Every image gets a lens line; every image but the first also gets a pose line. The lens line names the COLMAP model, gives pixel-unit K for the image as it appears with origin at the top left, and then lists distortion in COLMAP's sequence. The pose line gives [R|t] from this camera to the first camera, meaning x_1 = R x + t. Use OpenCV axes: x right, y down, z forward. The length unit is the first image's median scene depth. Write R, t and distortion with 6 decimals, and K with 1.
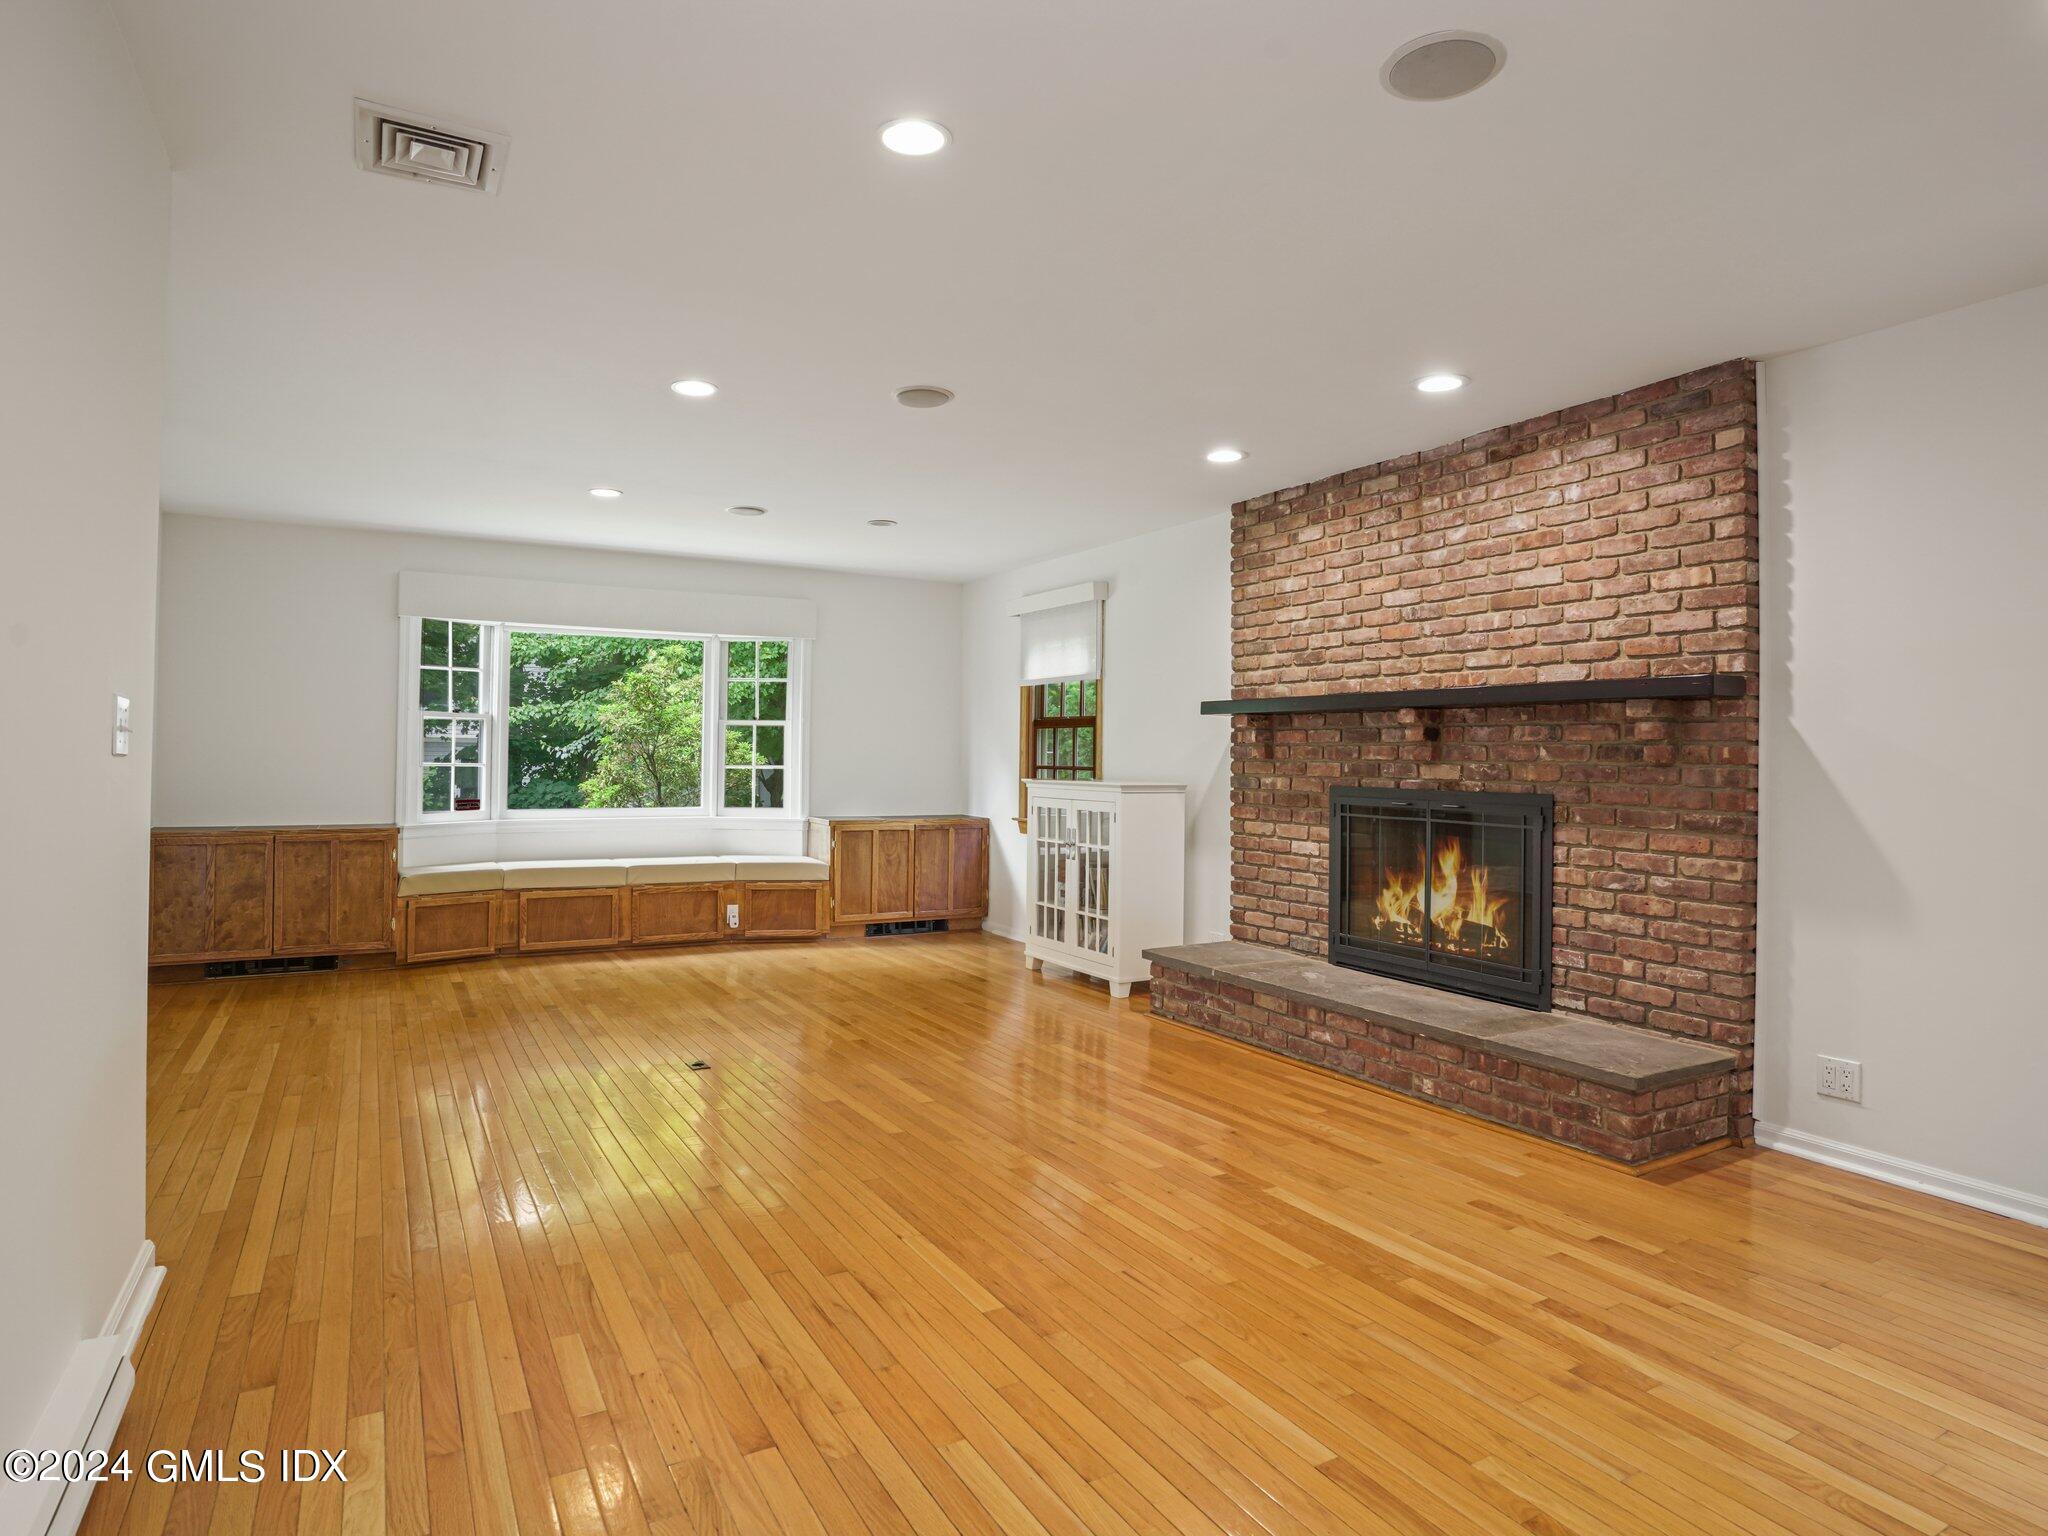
lens RADIAL K [[1133.7, 0, 1026.9], [0, 1133.7, 759.1], [0, 0, 1]] dist [-0.085402, 0.040615]
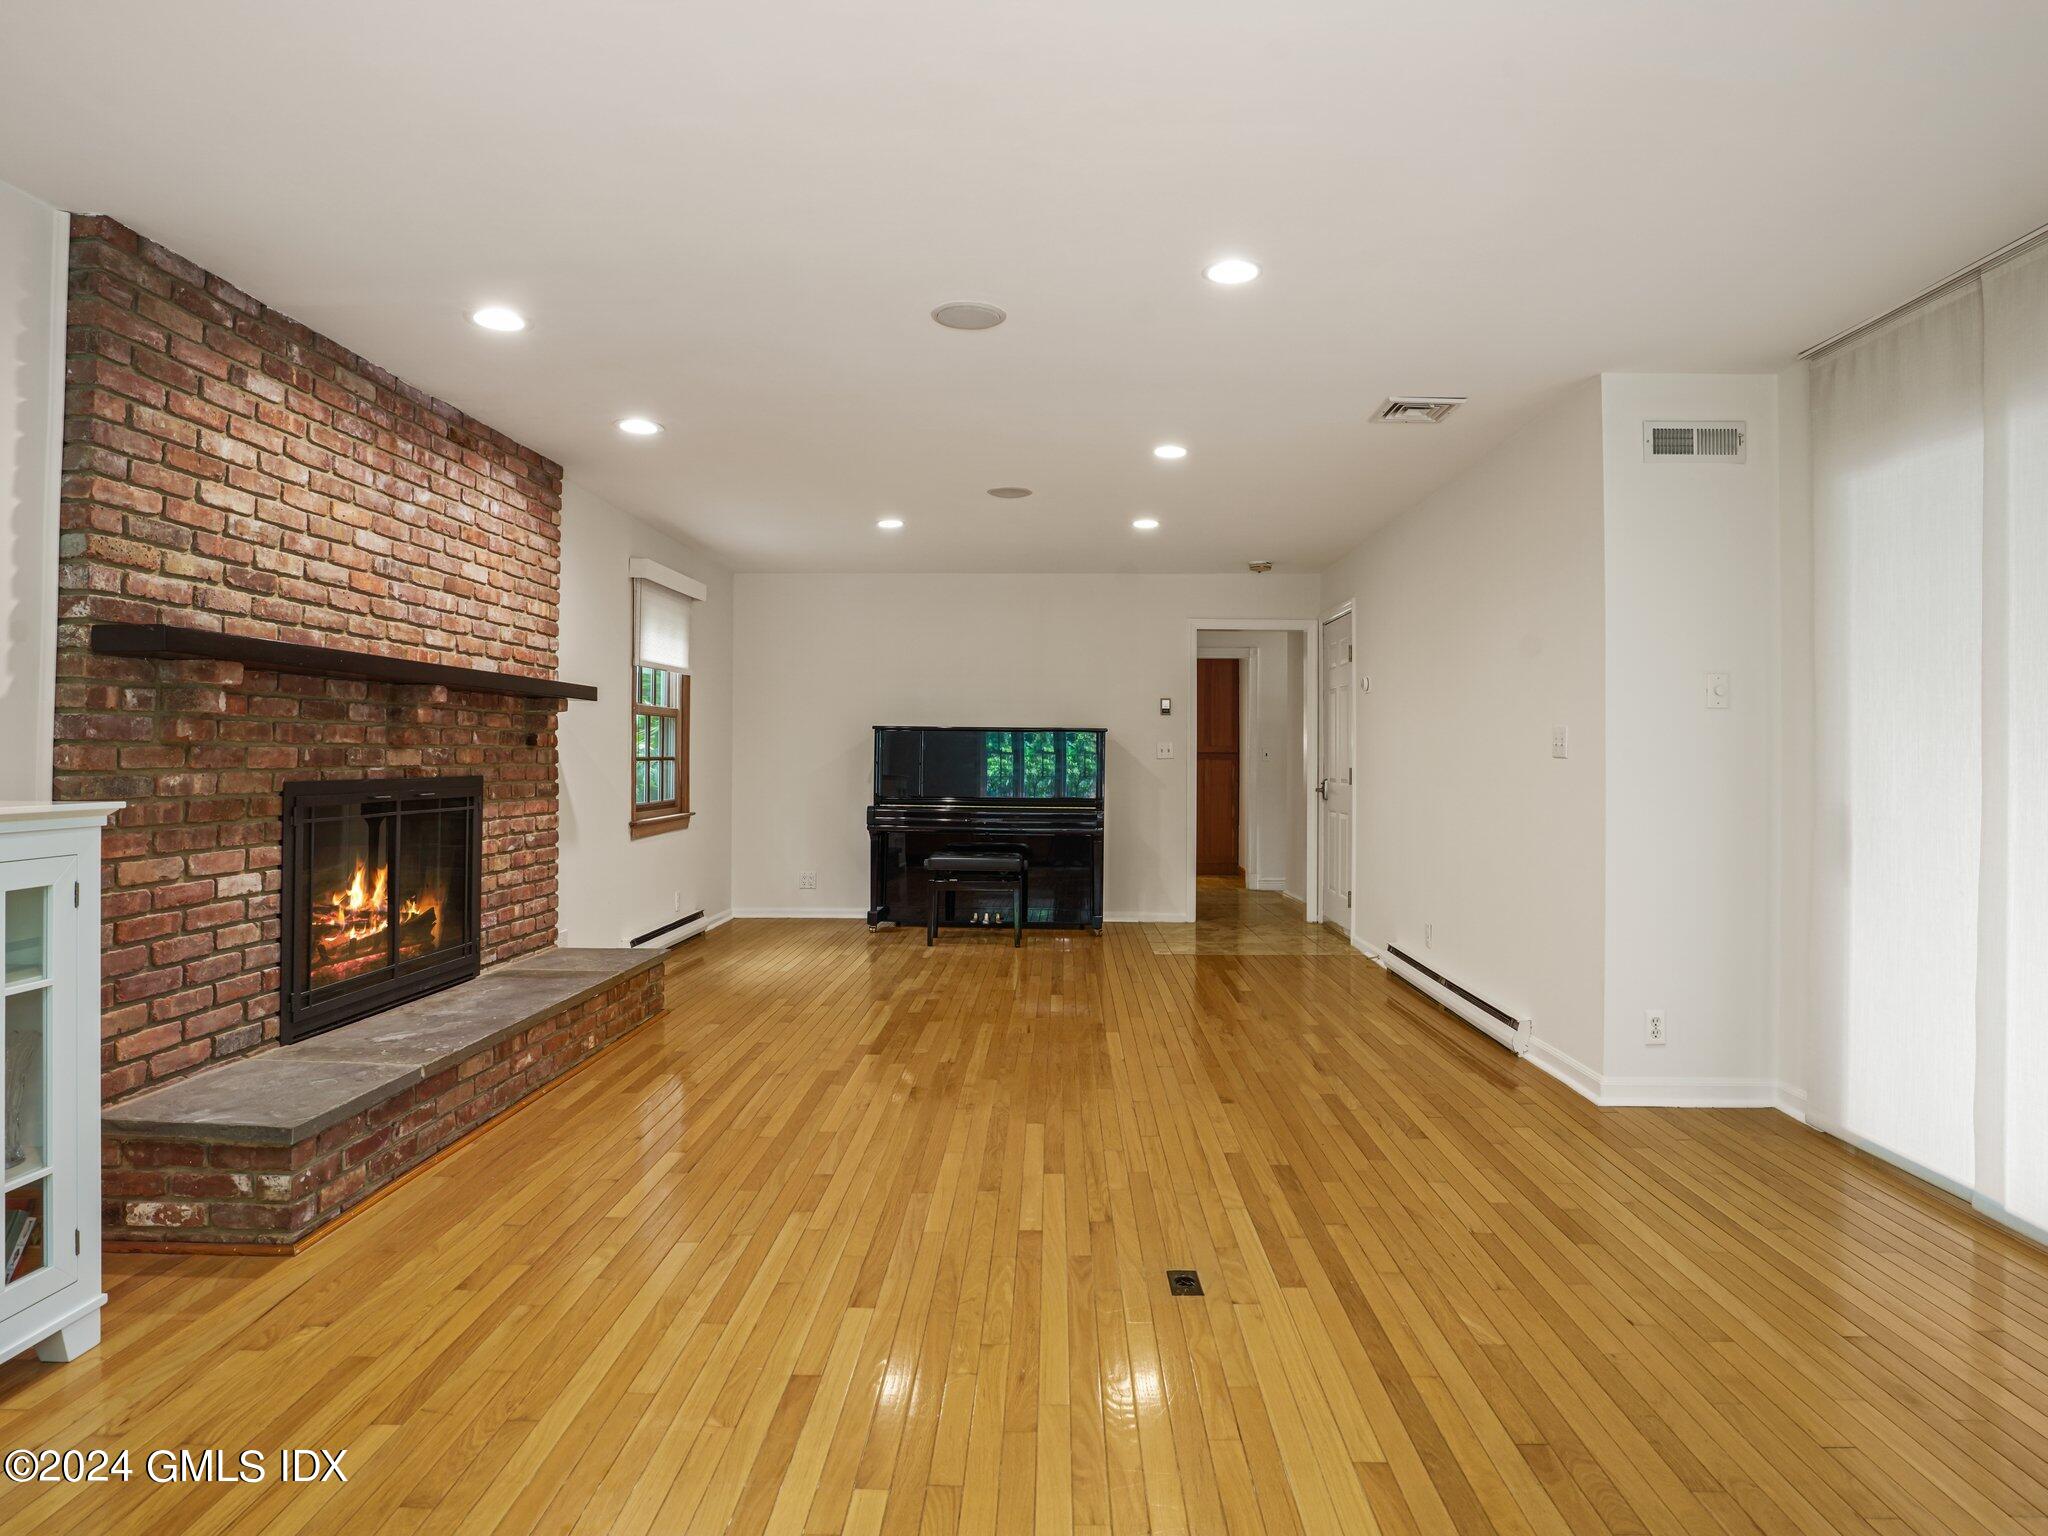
lens RADIAL K [[1149.9, 0, 1037.4], [0, 1149.9, 745.9], [0, 0, 1]] dist [-0.080397, 0.040338]
pose [[-0.853728, -0.012608, 0.520567, -0.544248], [-0.015158, 0.999885, -0.000643, -0.004584], [-0.520499, -0.008440, -0.853821, 1.580519]]
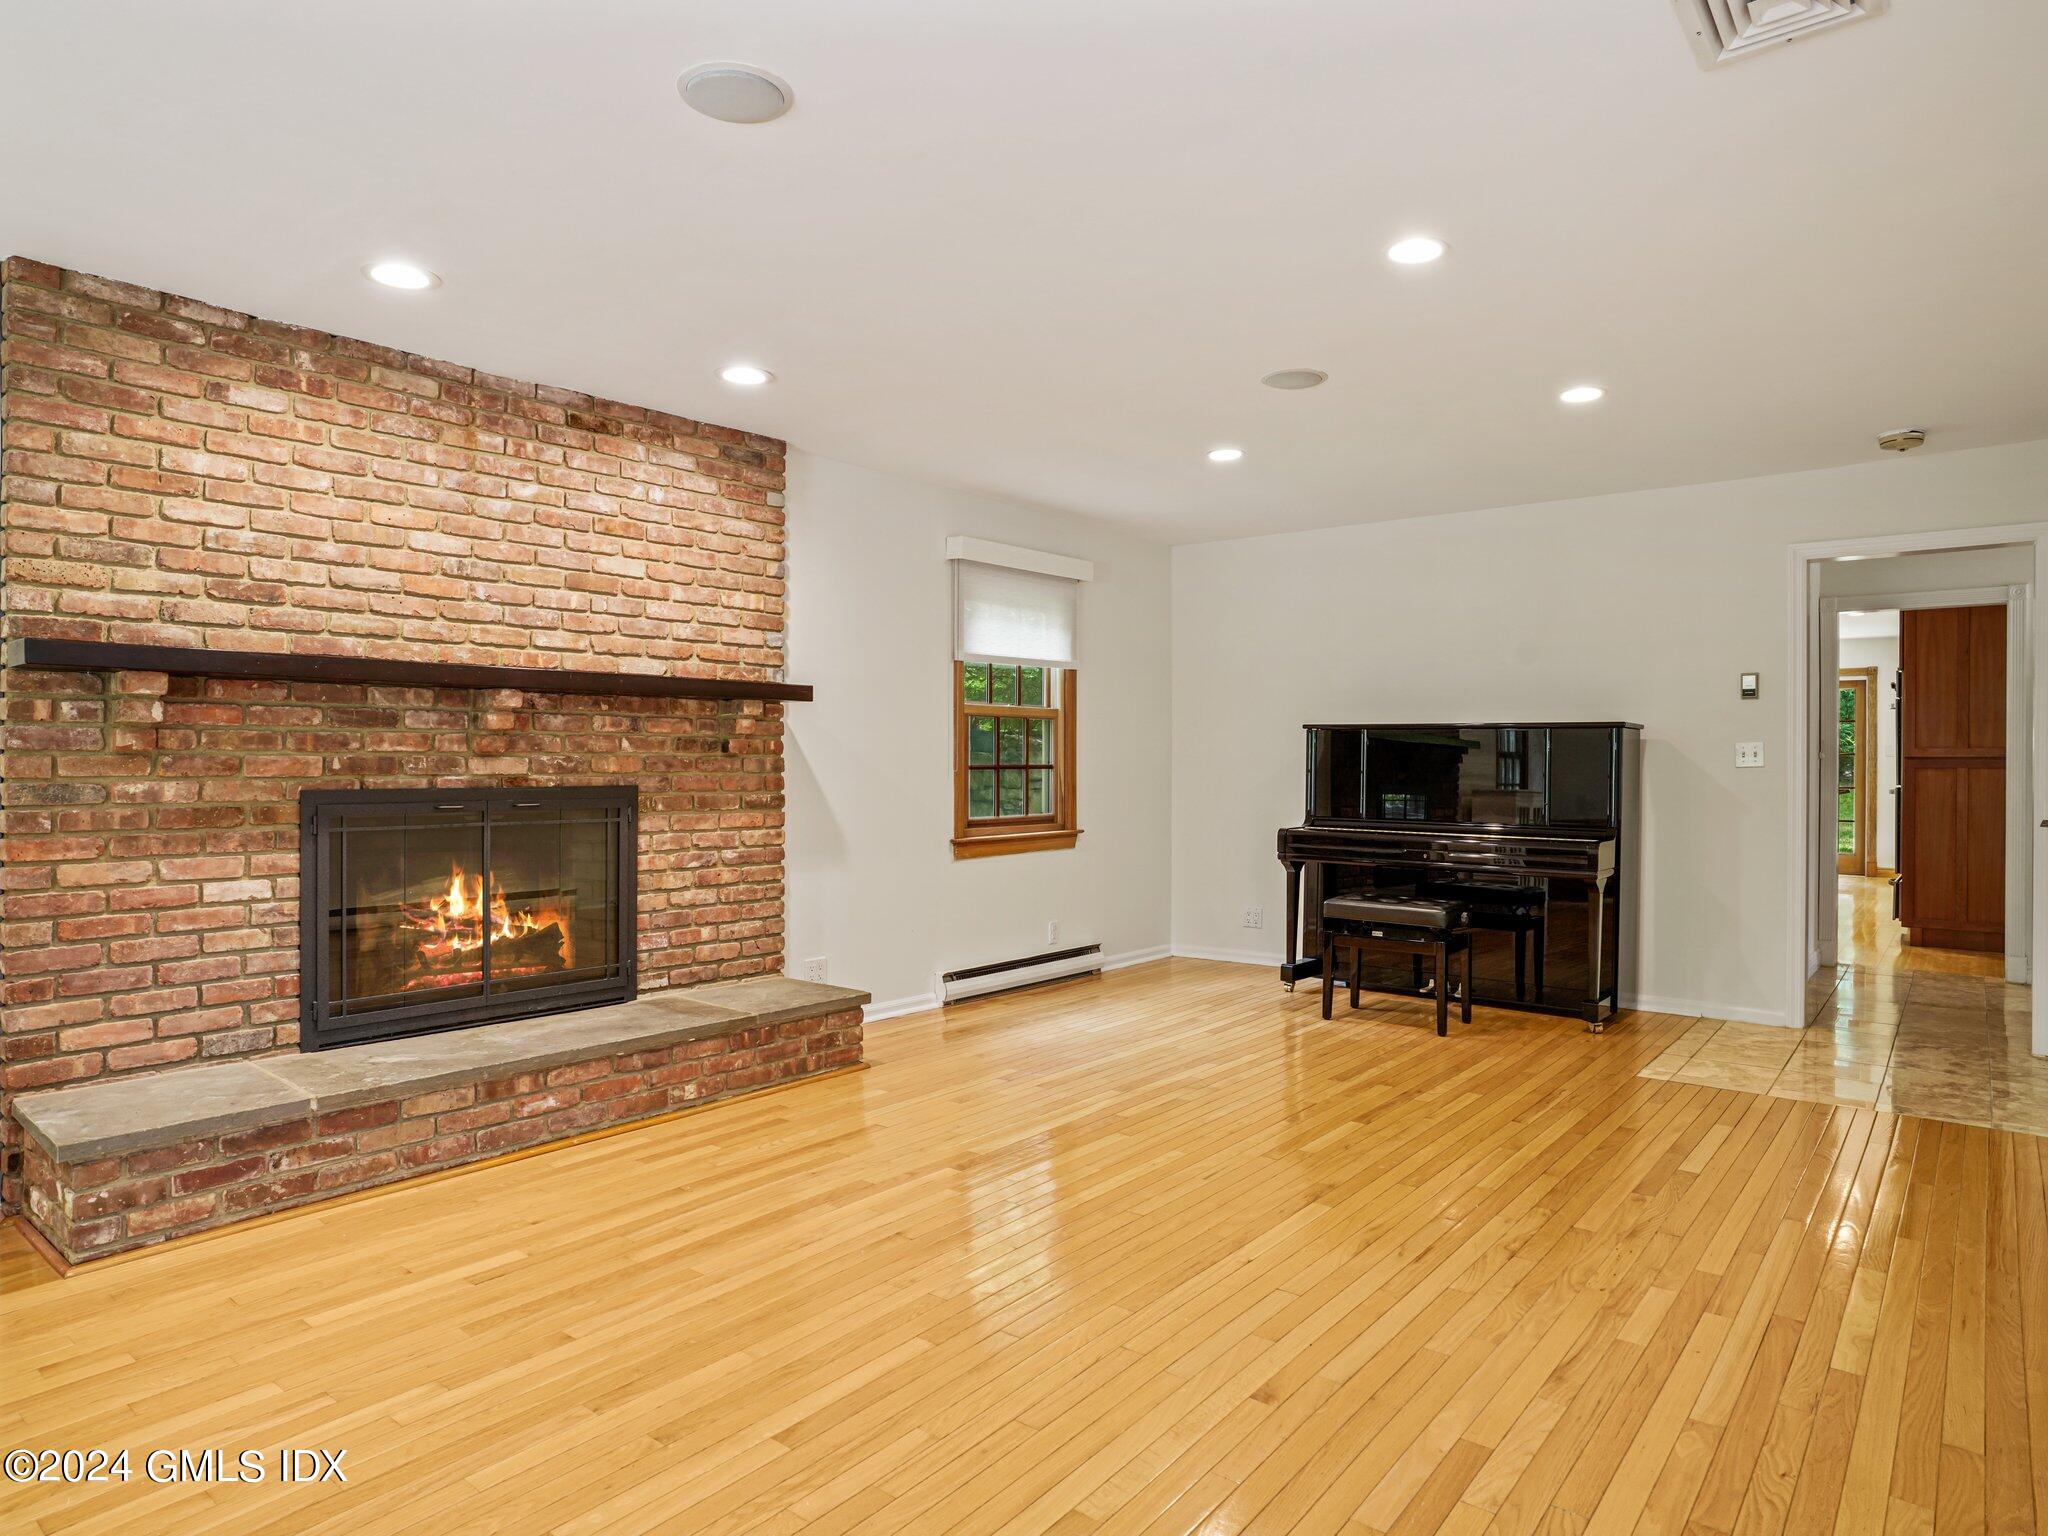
lens RADIAL K [[1223.5, 0, 1035.7], [0, 1223.5, 764.1], [0, 0, 1]] dist [-0.075408, 0.047754]
pose [[-0.353067, -0.019220, 0.935401, -0.655656], [-0.008054, 0.999814, 0.017503, -0.009148], [-0.935564, -0.001354, -0.353156, 0.997226]]
